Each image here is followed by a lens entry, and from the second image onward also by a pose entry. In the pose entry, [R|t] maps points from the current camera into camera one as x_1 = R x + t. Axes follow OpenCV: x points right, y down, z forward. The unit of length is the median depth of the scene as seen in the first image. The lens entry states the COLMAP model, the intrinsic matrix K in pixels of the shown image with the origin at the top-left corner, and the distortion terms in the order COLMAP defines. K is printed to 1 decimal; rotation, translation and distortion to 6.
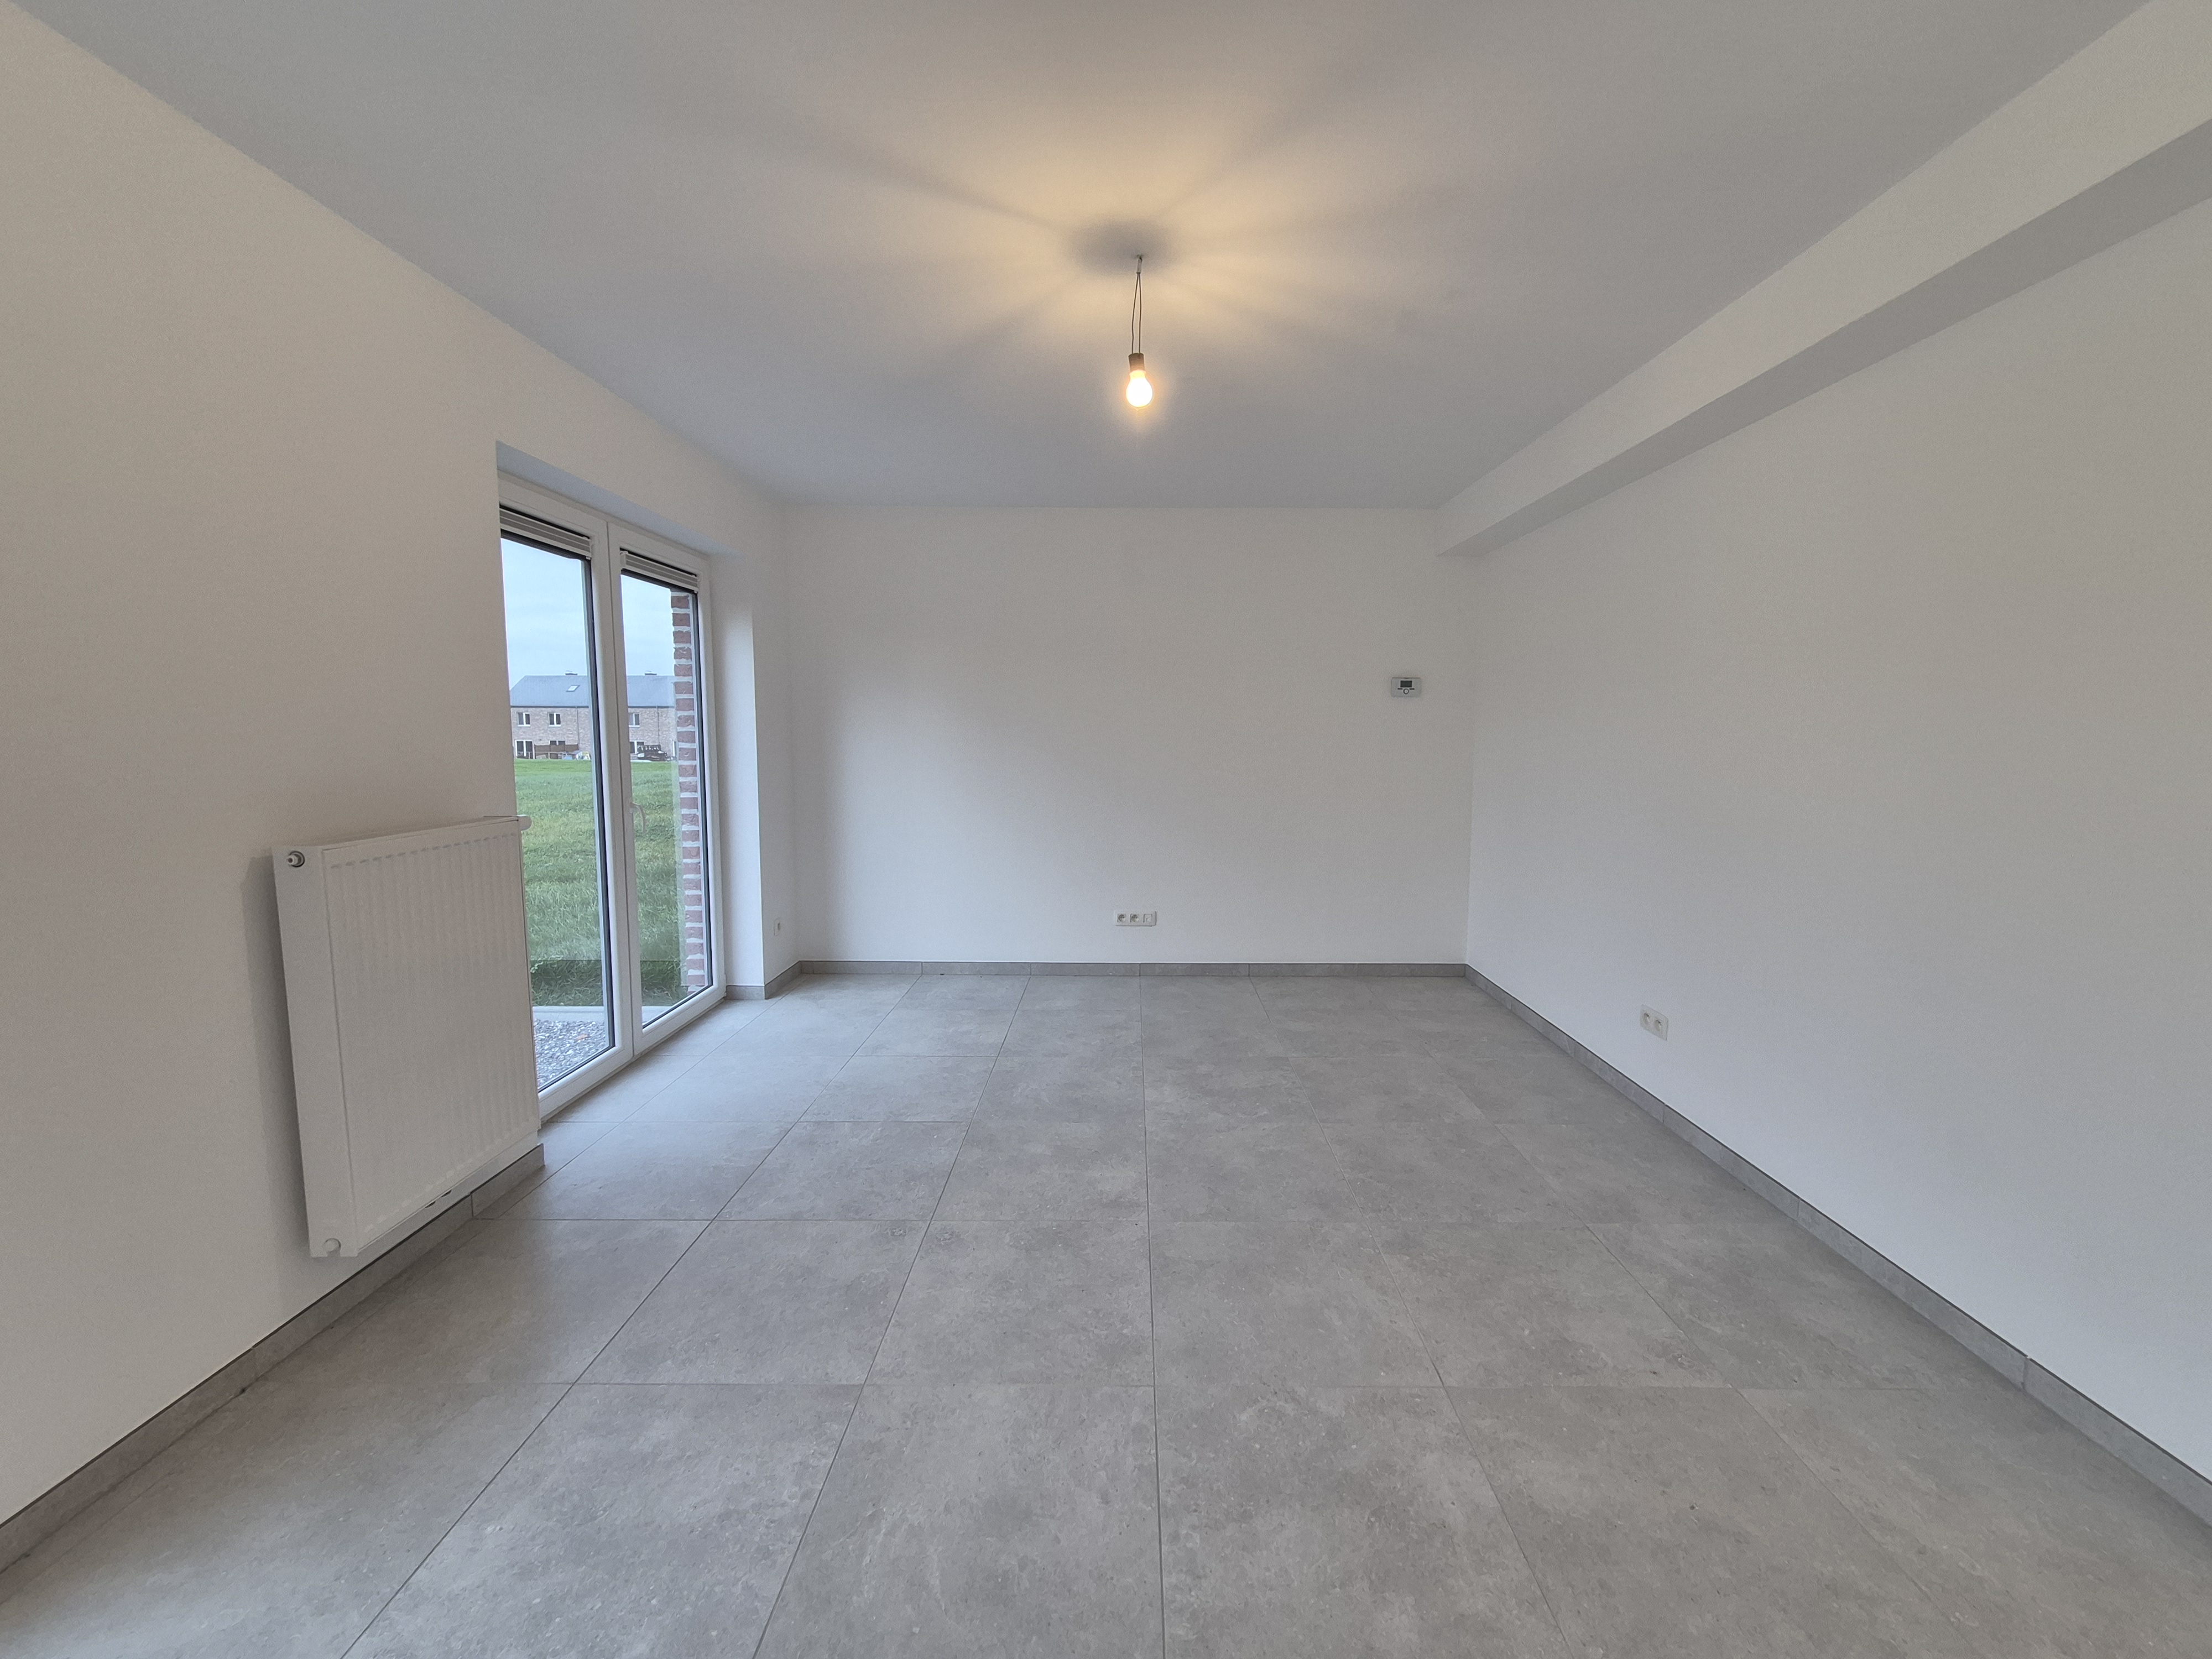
lens RADIAL K [[870.7, 0, 1113.1], [0, 870.7, 800.4], [0, 0, 1]] dist [0.001427, -0.000565]
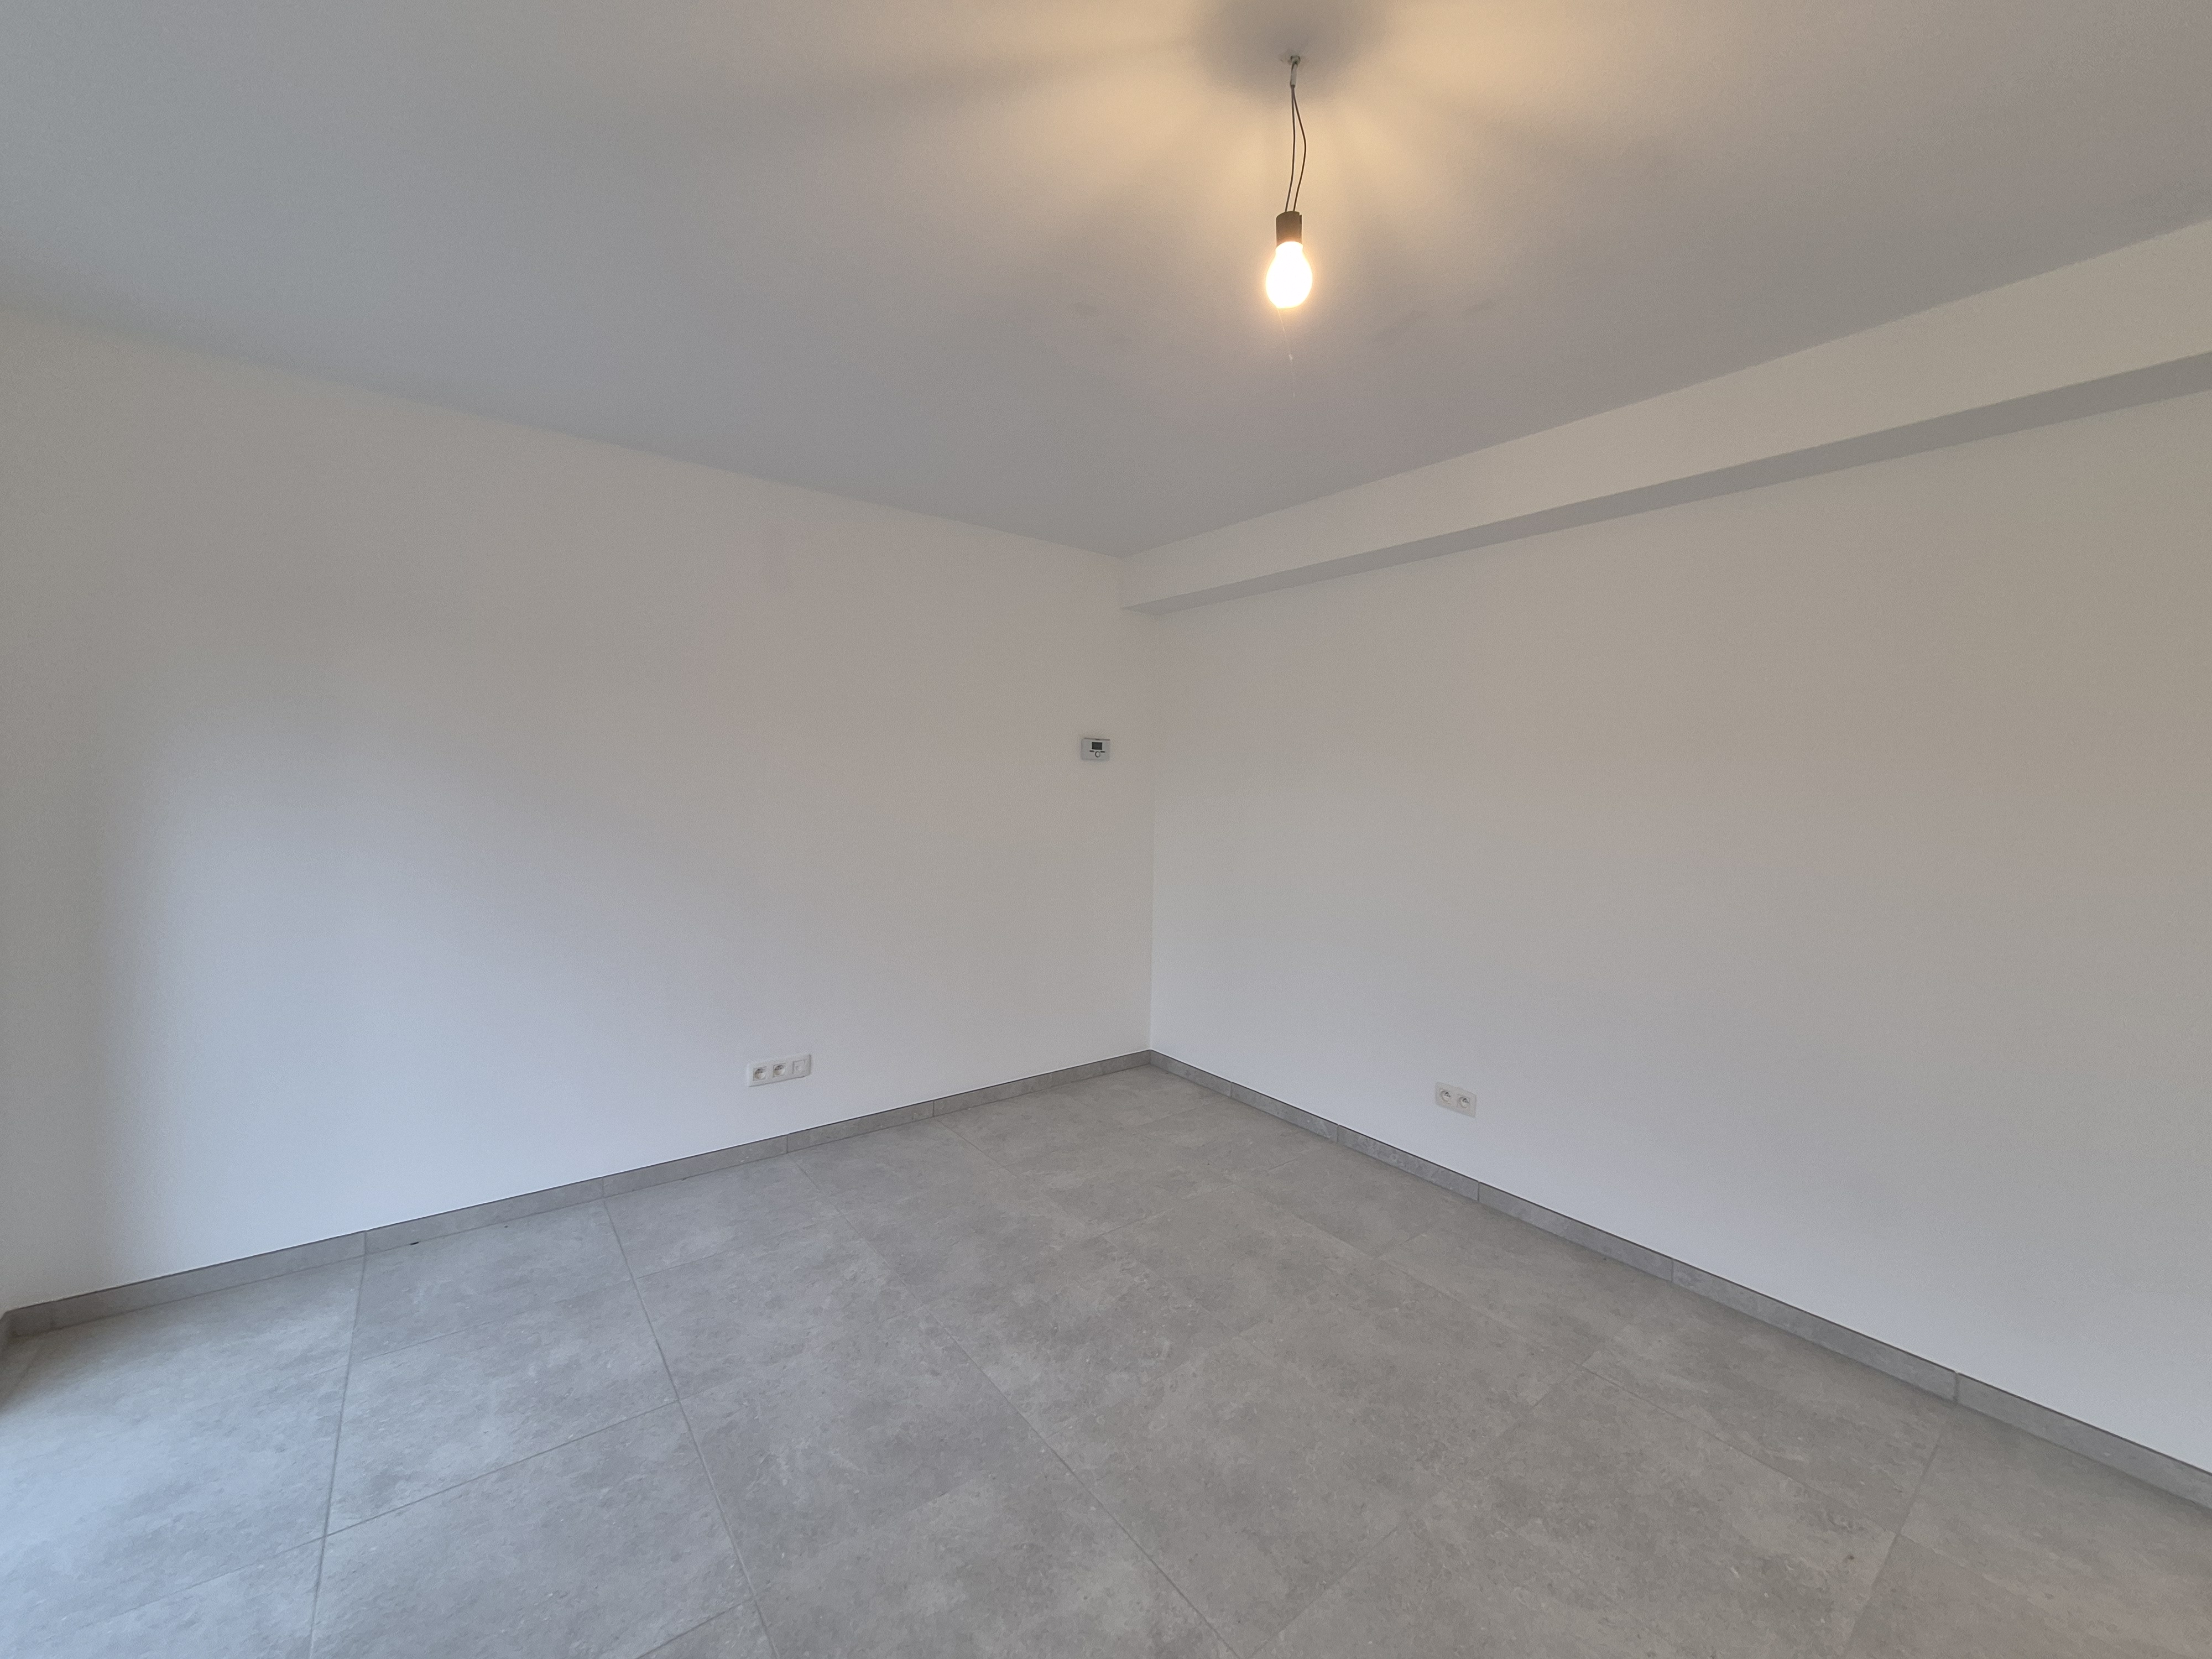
lens RADIAL K [[870.7, 0, 1113.1], [0, 870.7, 800.4], [0, 0, 1]] dist [0.001427, -0.000565]
pose [[0.775628, -0.004190, 0.631176, -0.298709], [0.034956, 0.998728, -0.036326, -0.063136], [-0.630221, 0.050239, 0.774789, 0.424538]]
